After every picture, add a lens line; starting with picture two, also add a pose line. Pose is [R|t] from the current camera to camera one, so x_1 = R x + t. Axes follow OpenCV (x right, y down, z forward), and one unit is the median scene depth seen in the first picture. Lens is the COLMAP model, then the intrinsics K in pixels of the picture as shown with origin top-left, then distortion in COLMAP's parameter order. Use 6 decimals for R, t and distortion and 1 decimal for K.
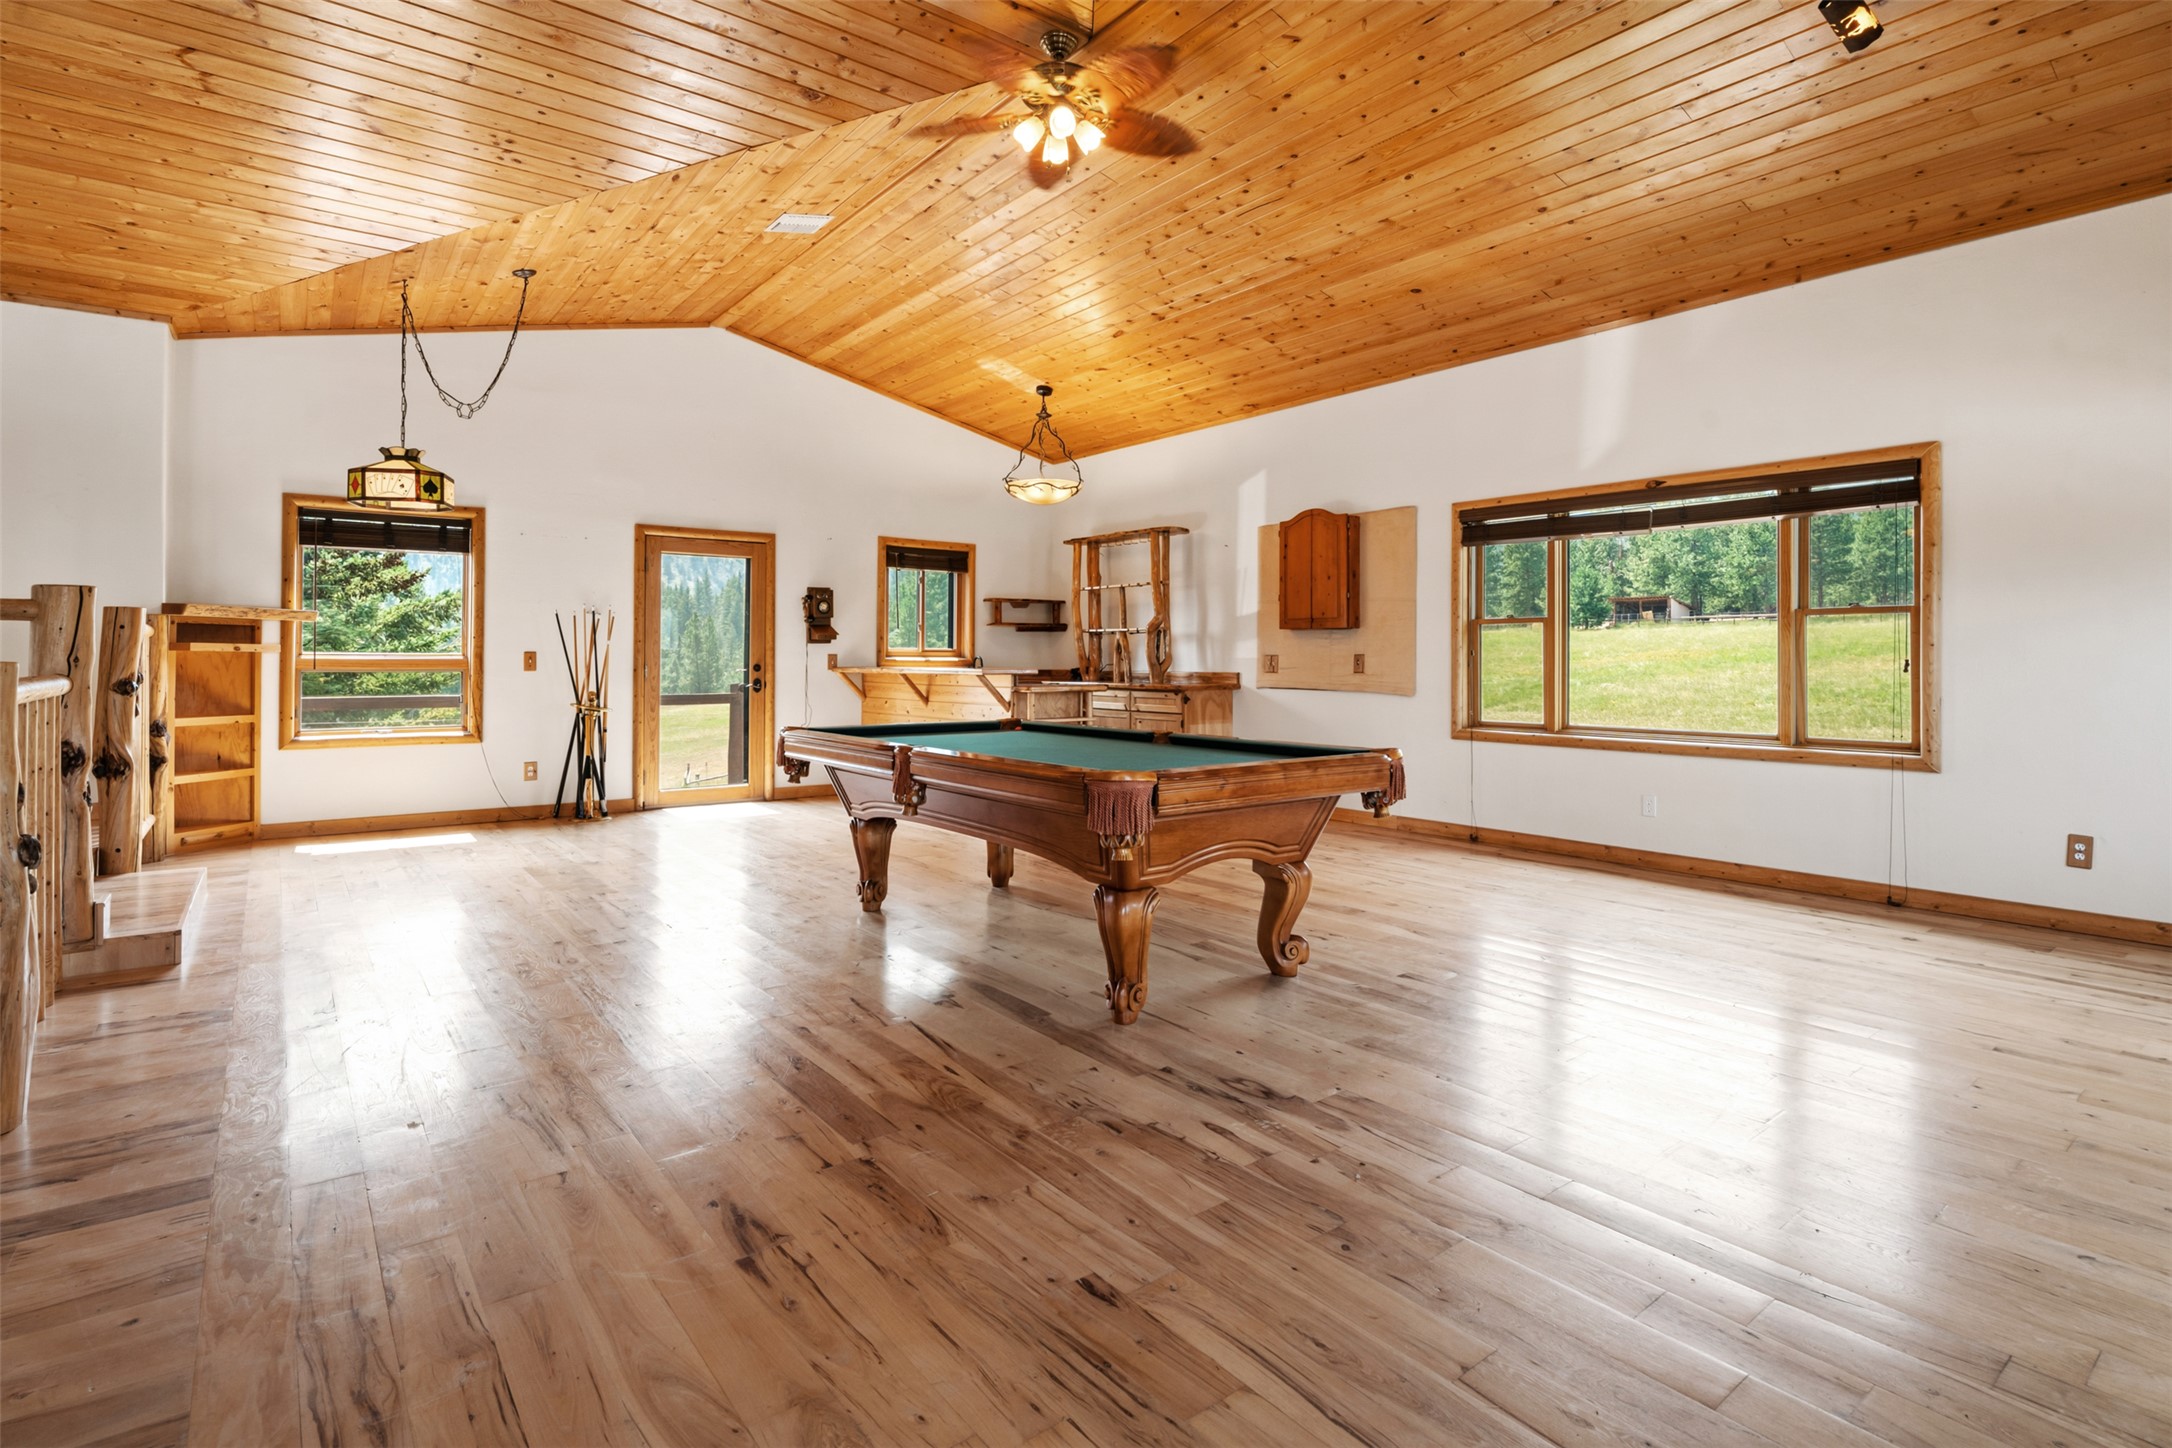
lens RADIAL K [[1053.3, 0, 1091.4], [0, 1053.3, 659.5], [0, 0, 1]] dist [-0.002752, -0.000766]
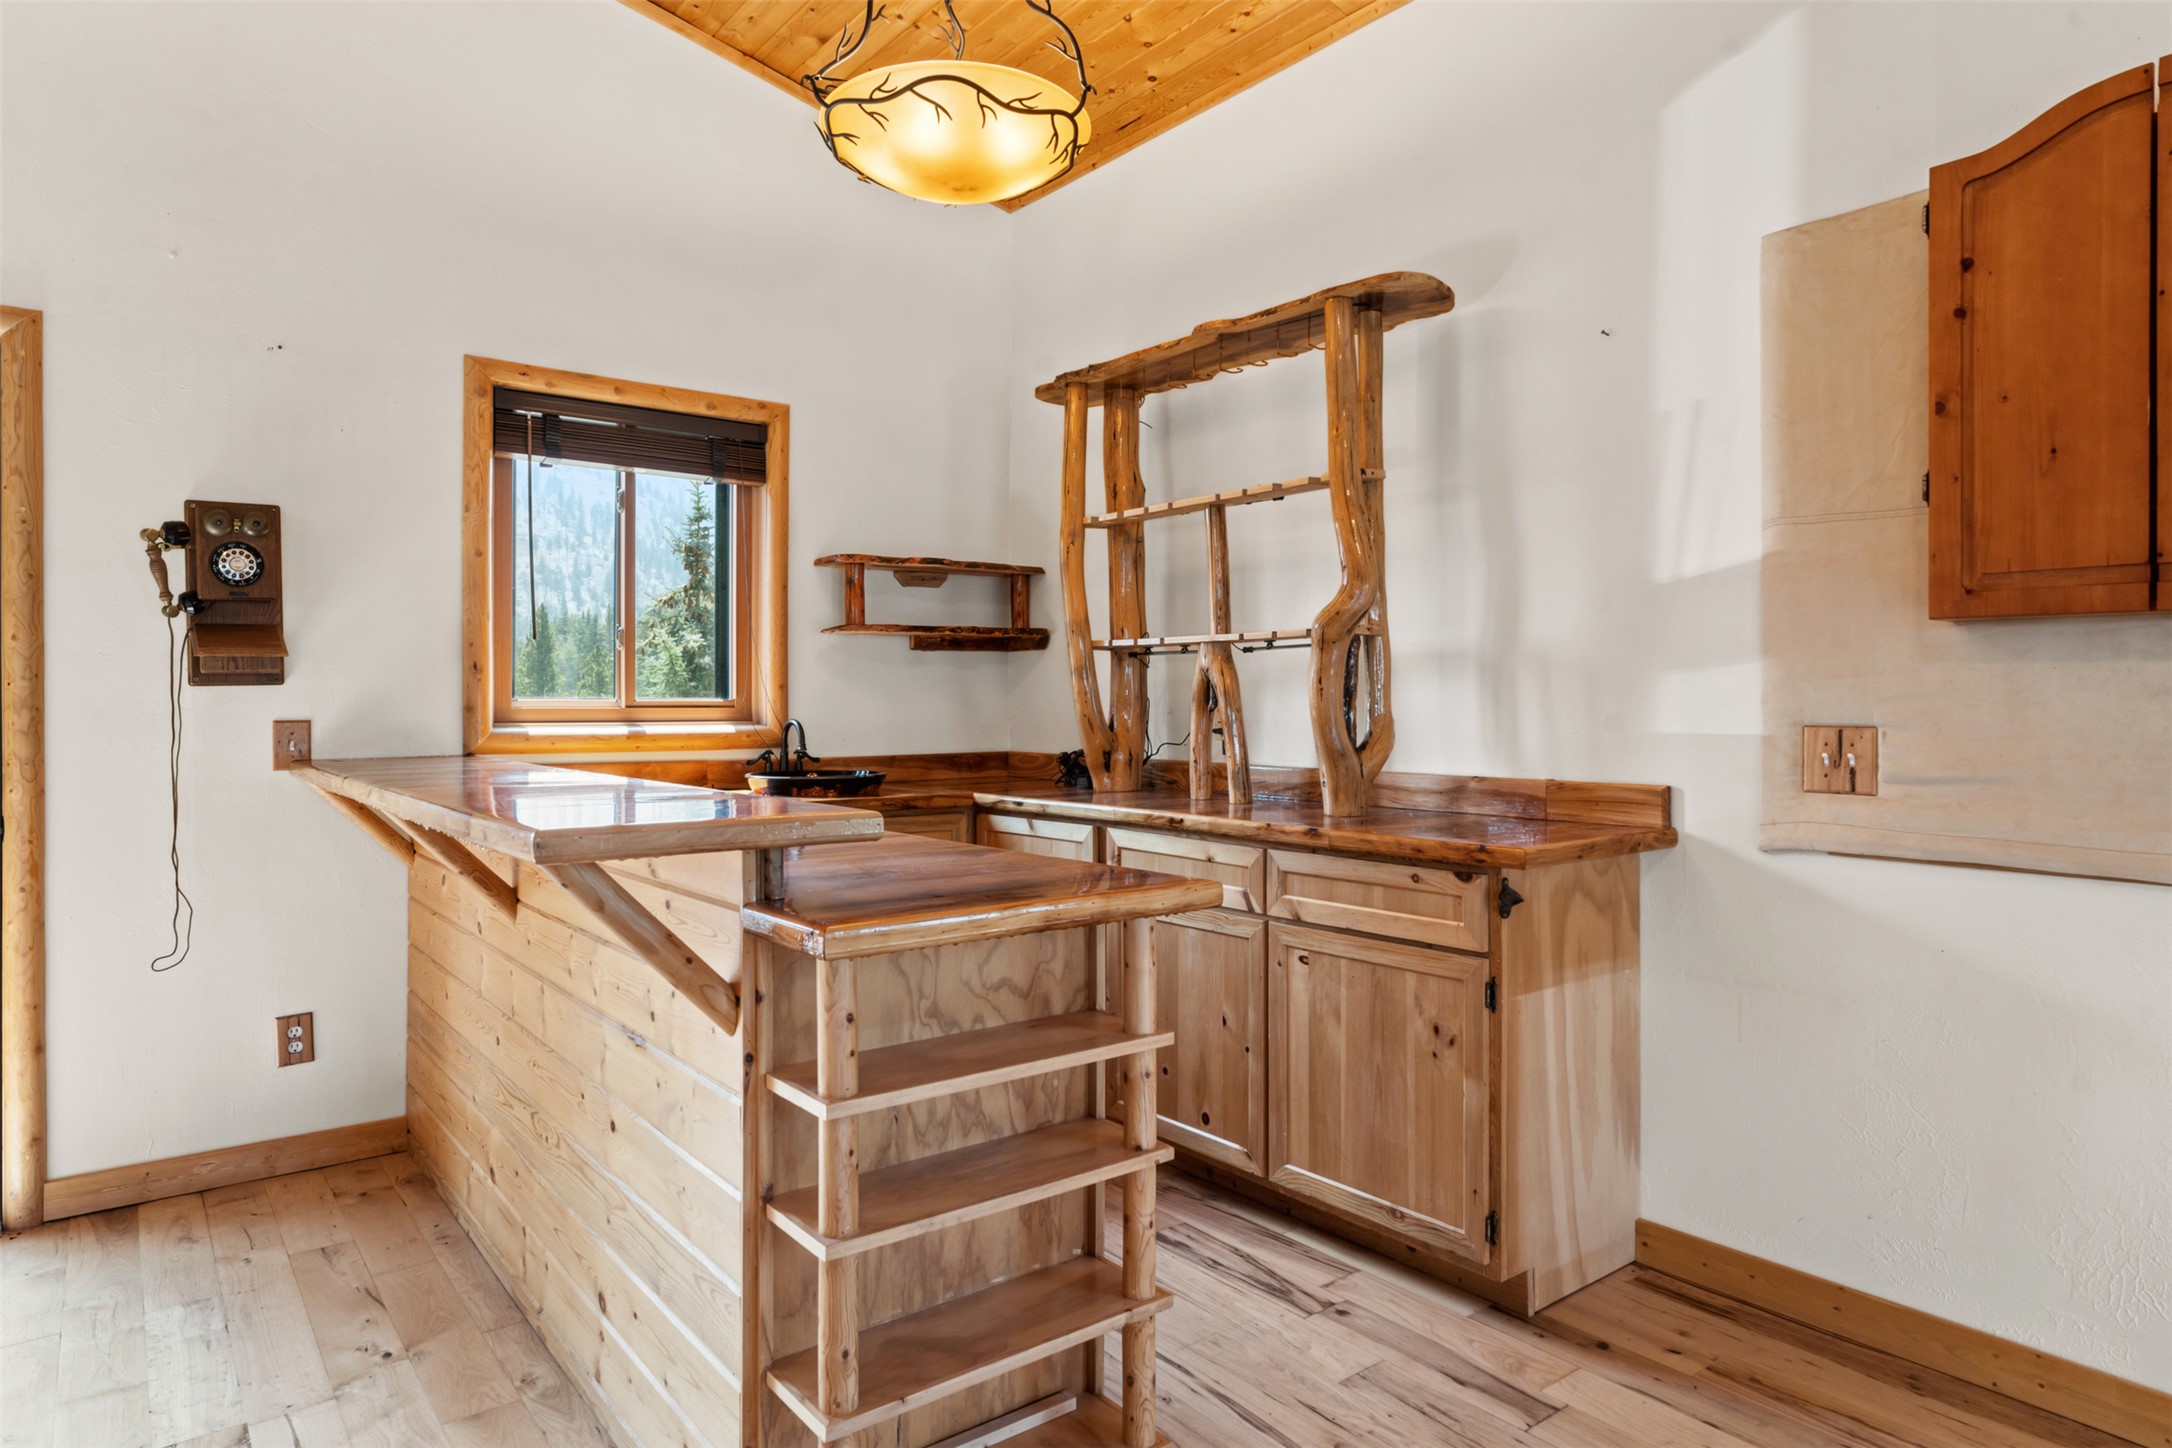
lens RADIAL K [[1297.9, 0, 1085.3], [0, 1297.9, 686.0], [0, 0, 1]] dist [-0.001599, -0.000399]
pose [[0.999985, -0.003944, -0.003864, -0.009641], [0.003904, 0.999937, -0.010486, -0.009885], [0.003906, 0.010470, 0.999938, 0.611402]]
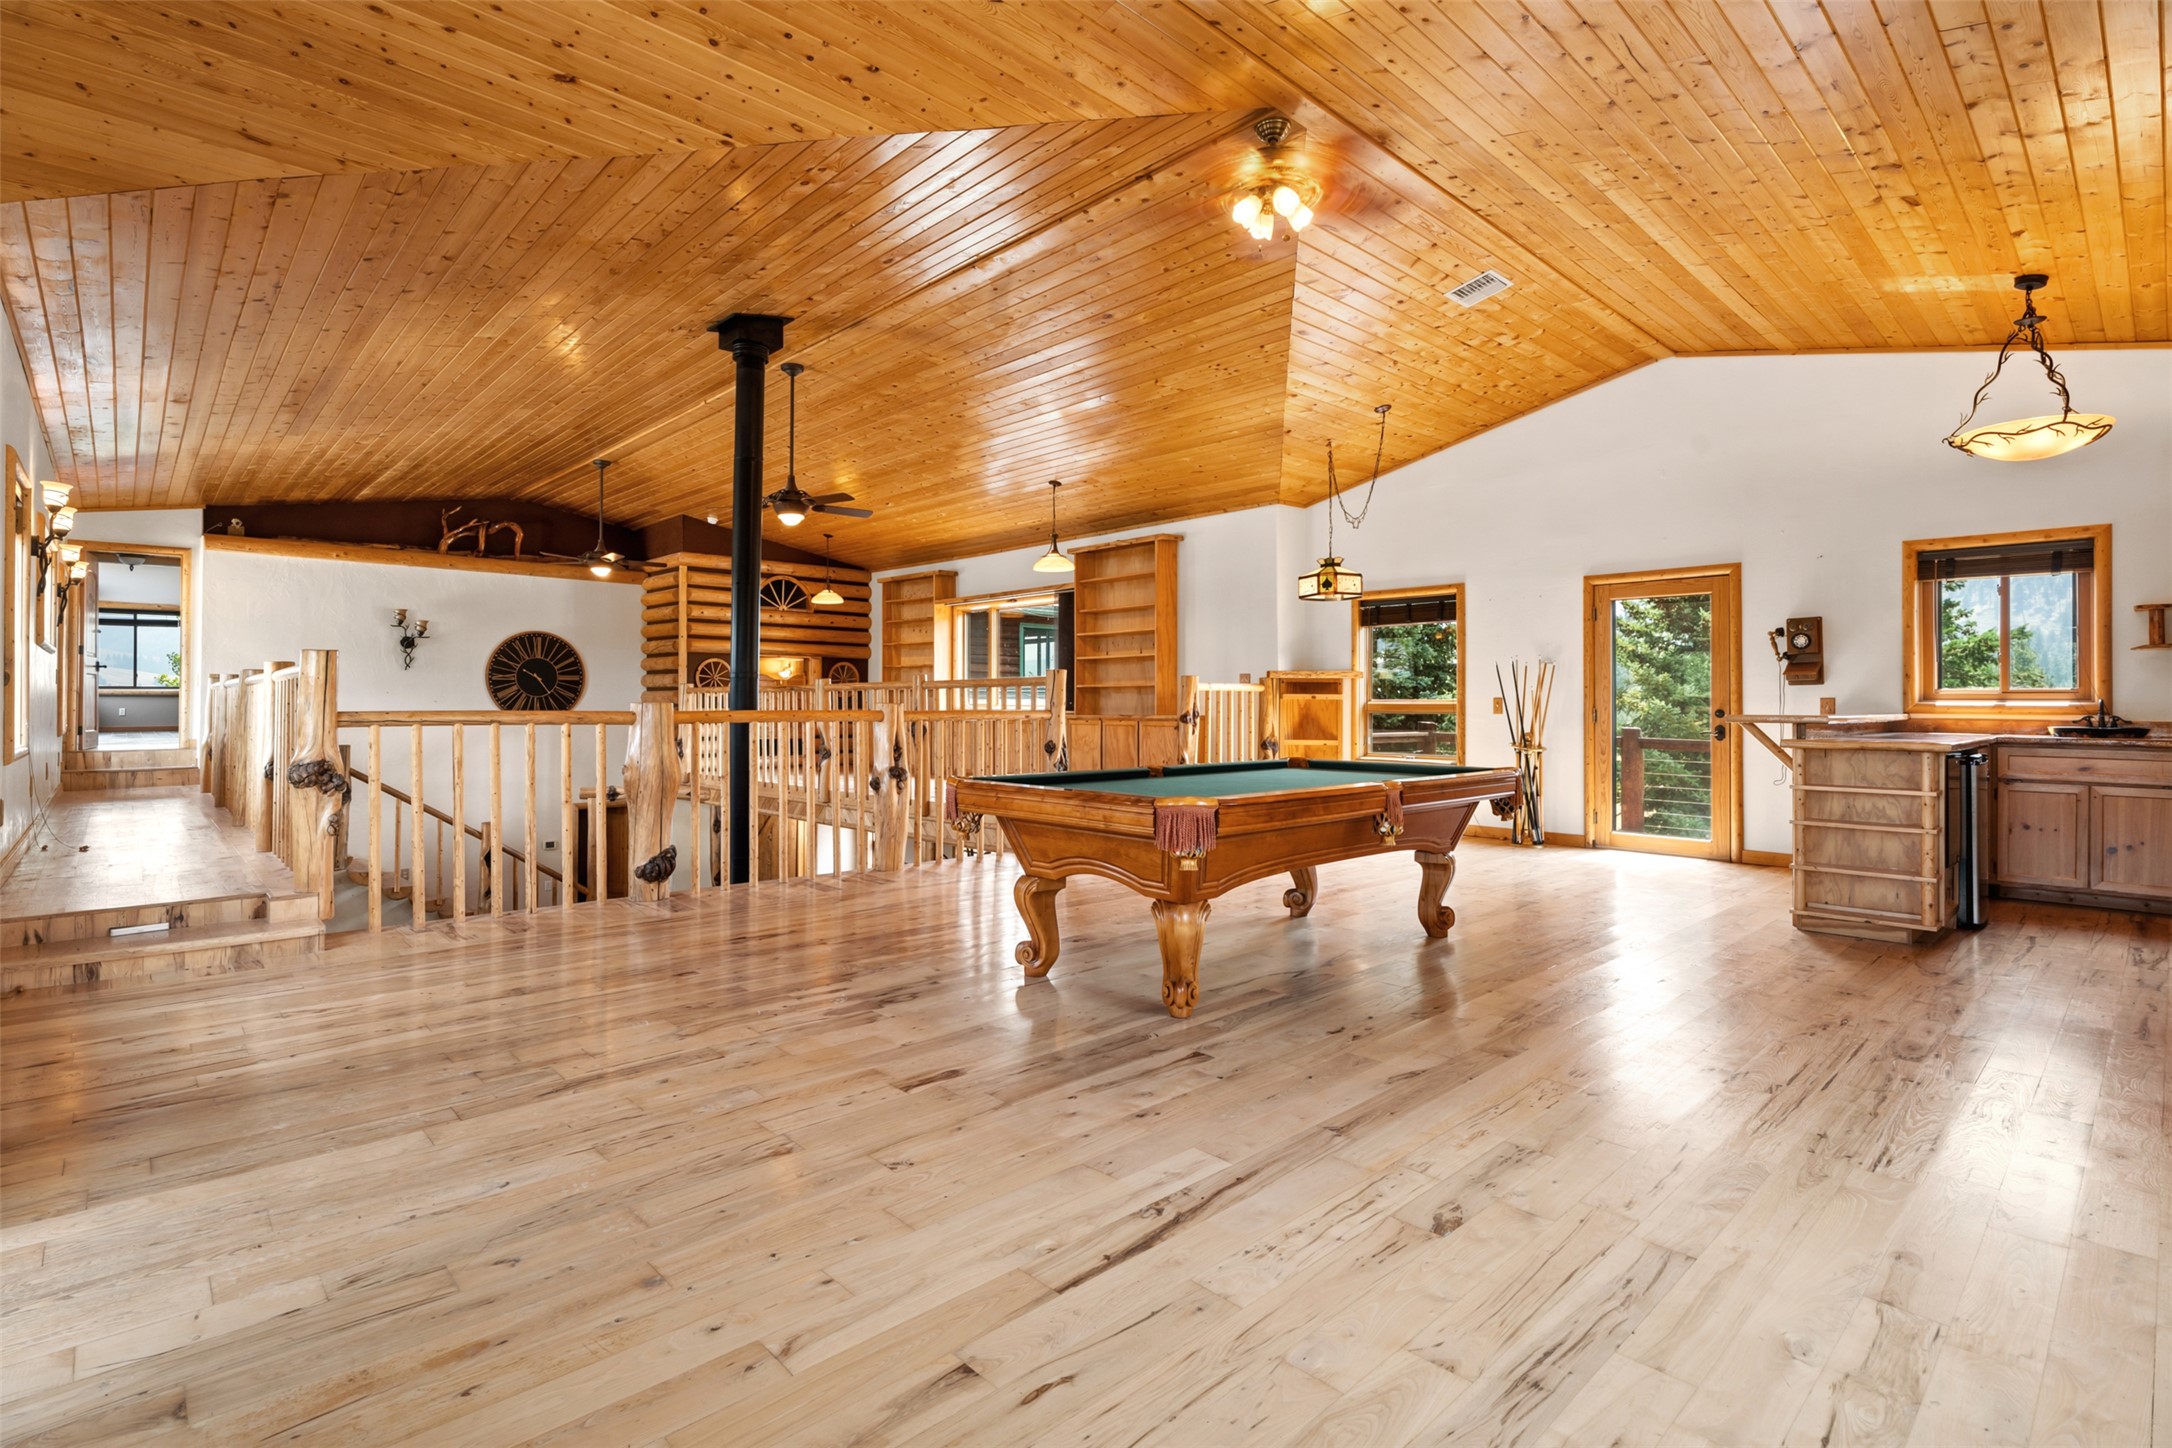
lens RADIAL K [[1053.3, 0, 1089.9], [0, 1053.3, 707.0], [0, 0, 1]] dist [-0.002752, -0.000766]
pose [[0.088944, 0.000683, -0.996036, 0.507166], [-0.001005, 0.999999, 0.000596, 0.002268], [0.996036, 0.000948, 0.088945, 0.356905]]
